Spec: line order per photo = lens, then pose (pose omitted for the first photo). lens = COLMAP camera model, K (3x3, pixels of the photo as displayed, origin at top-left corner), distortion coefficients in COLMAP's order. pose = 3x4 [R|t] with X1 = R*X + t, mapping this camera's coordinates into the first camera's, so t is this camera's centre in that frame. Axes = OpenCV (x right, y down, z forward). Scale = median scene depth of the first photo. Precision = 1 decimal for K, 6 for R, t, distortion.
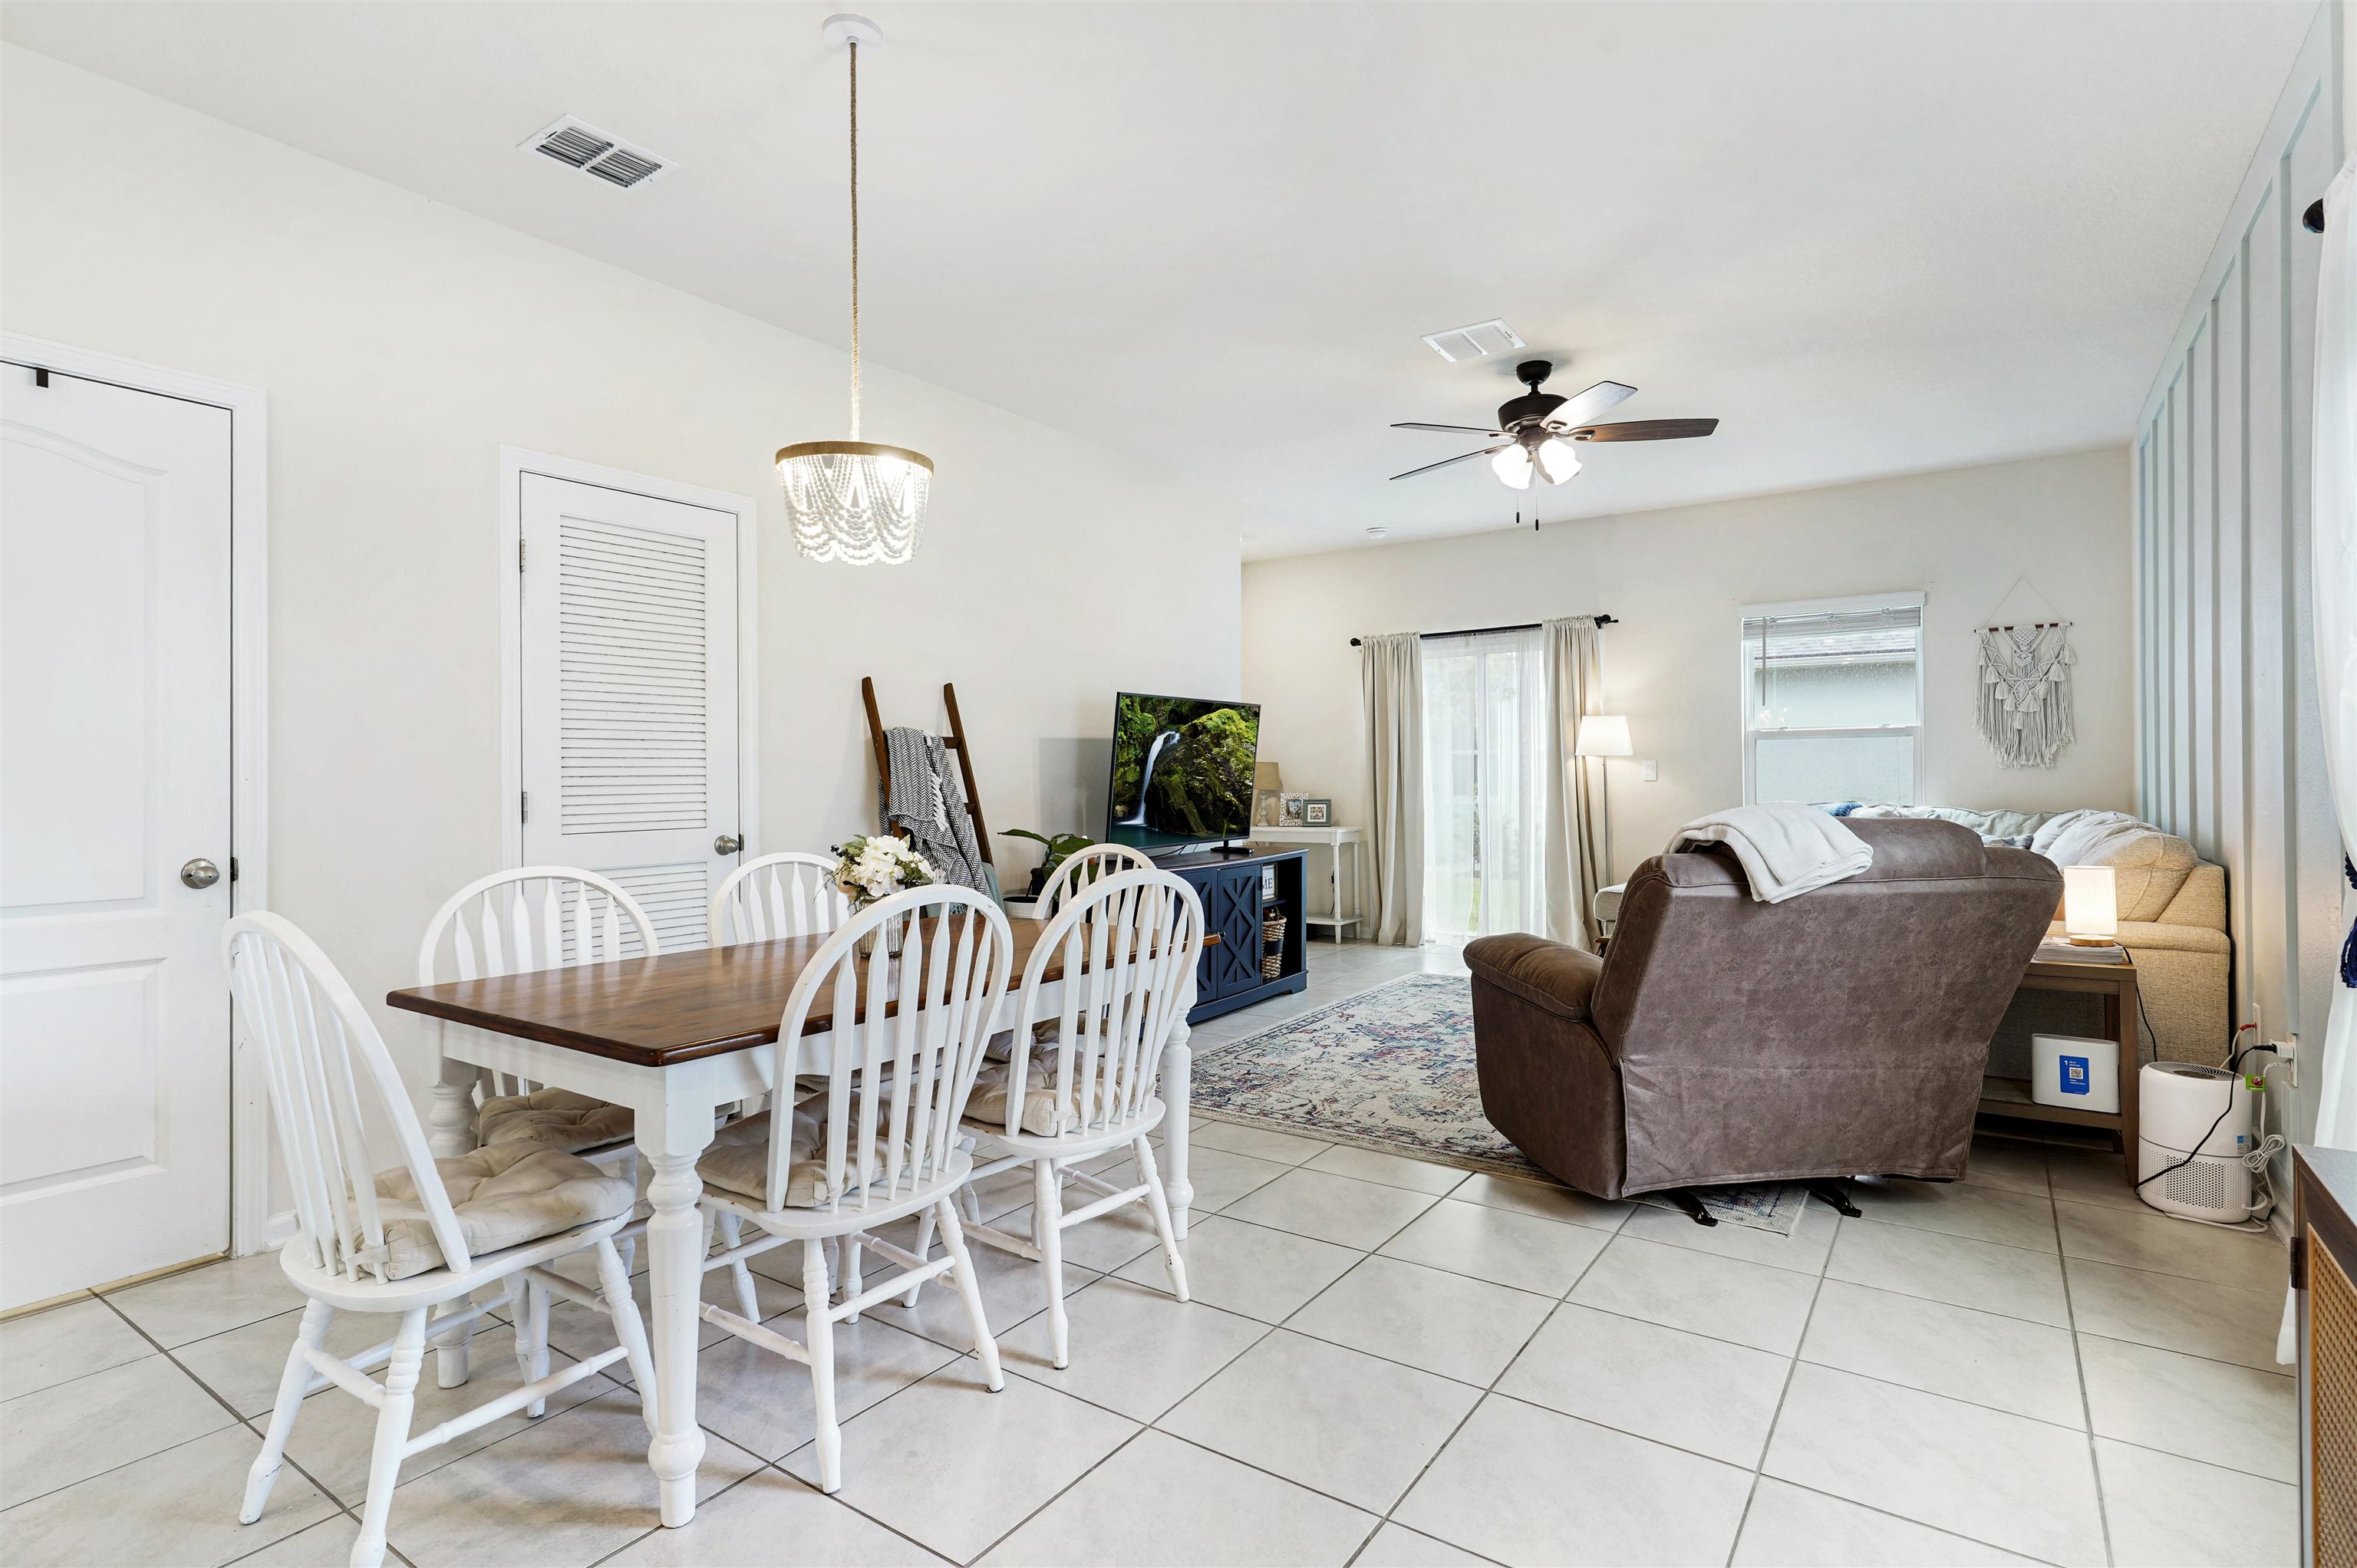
lens RADIAL K [[1145.3, 0, 1176.6], [0, 1145.3, 778.0], [0, 0, 1]] dist [-0.001959, 0.000859]
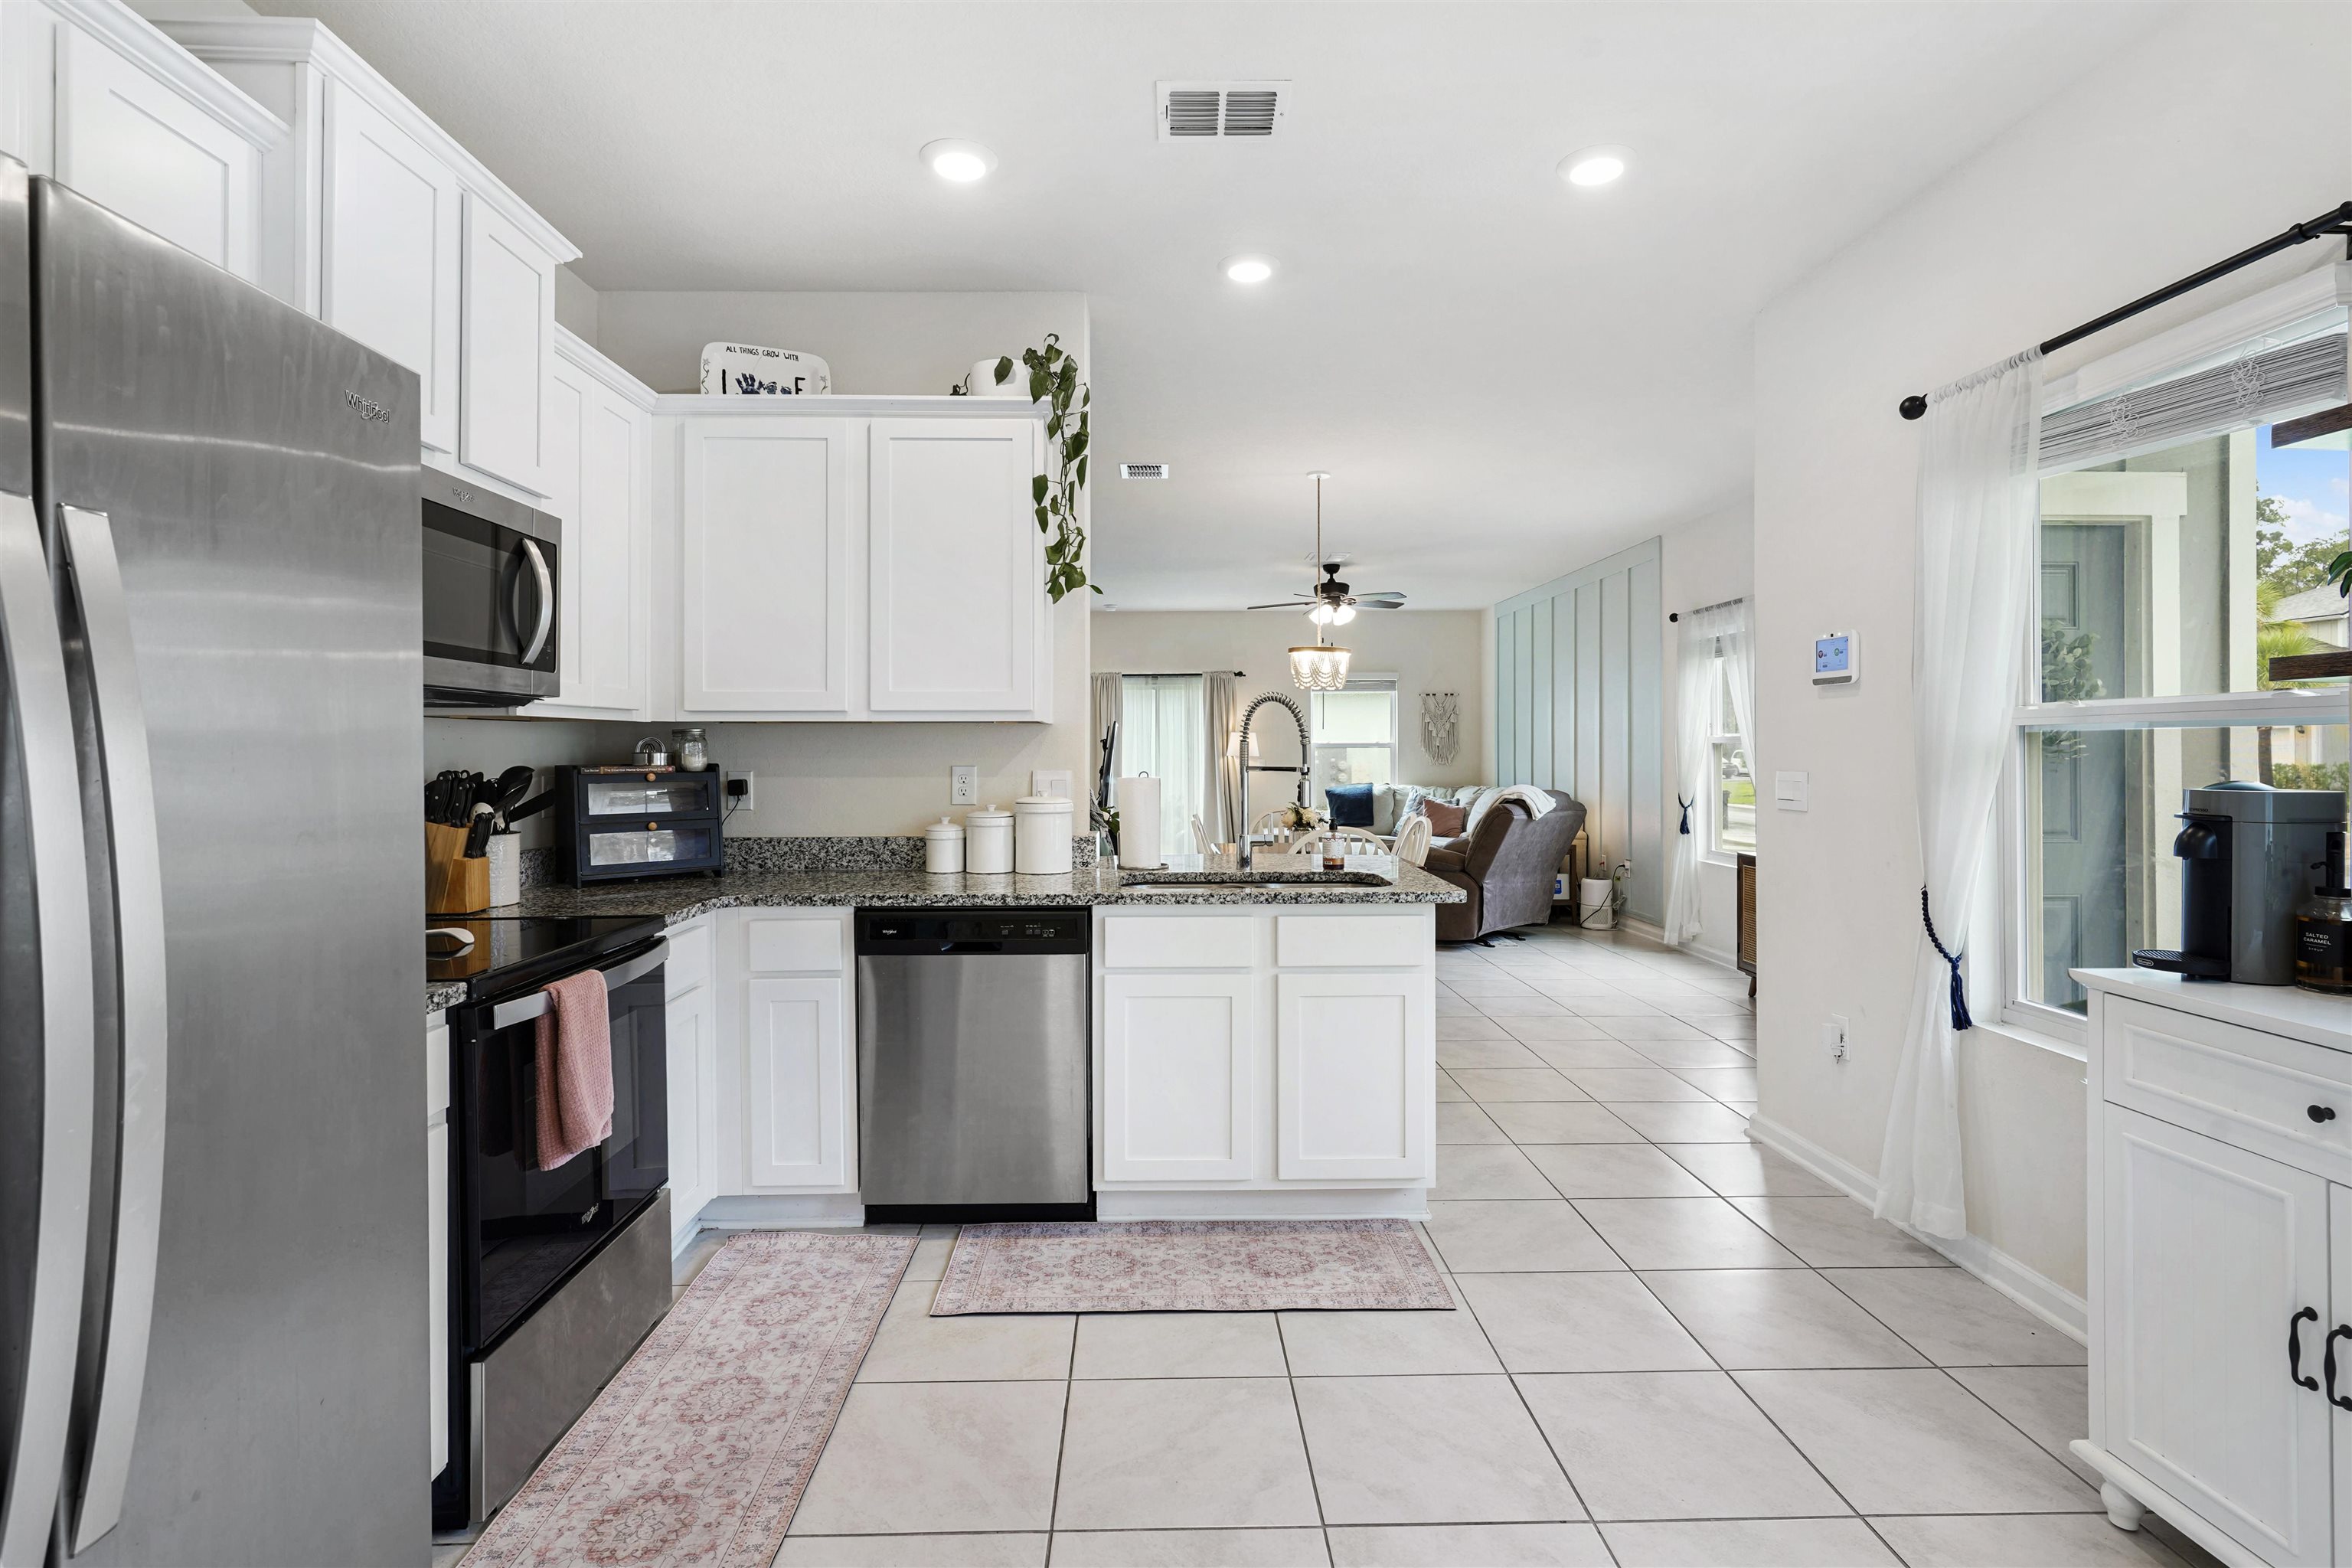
lens RADIAL K [[1143.0, 0, 1170.1], [0, 1143.0, 760.4], [0, 0, 1]] dist [-0.001959, 0.000859]
pose [[0.805657, 0.001272, 0.592381, -1.107459], [-0.001851, 0.999998, 0.000371, -0.022795], [-0.592379, -0.001395, 0.805658, -0.438092]]
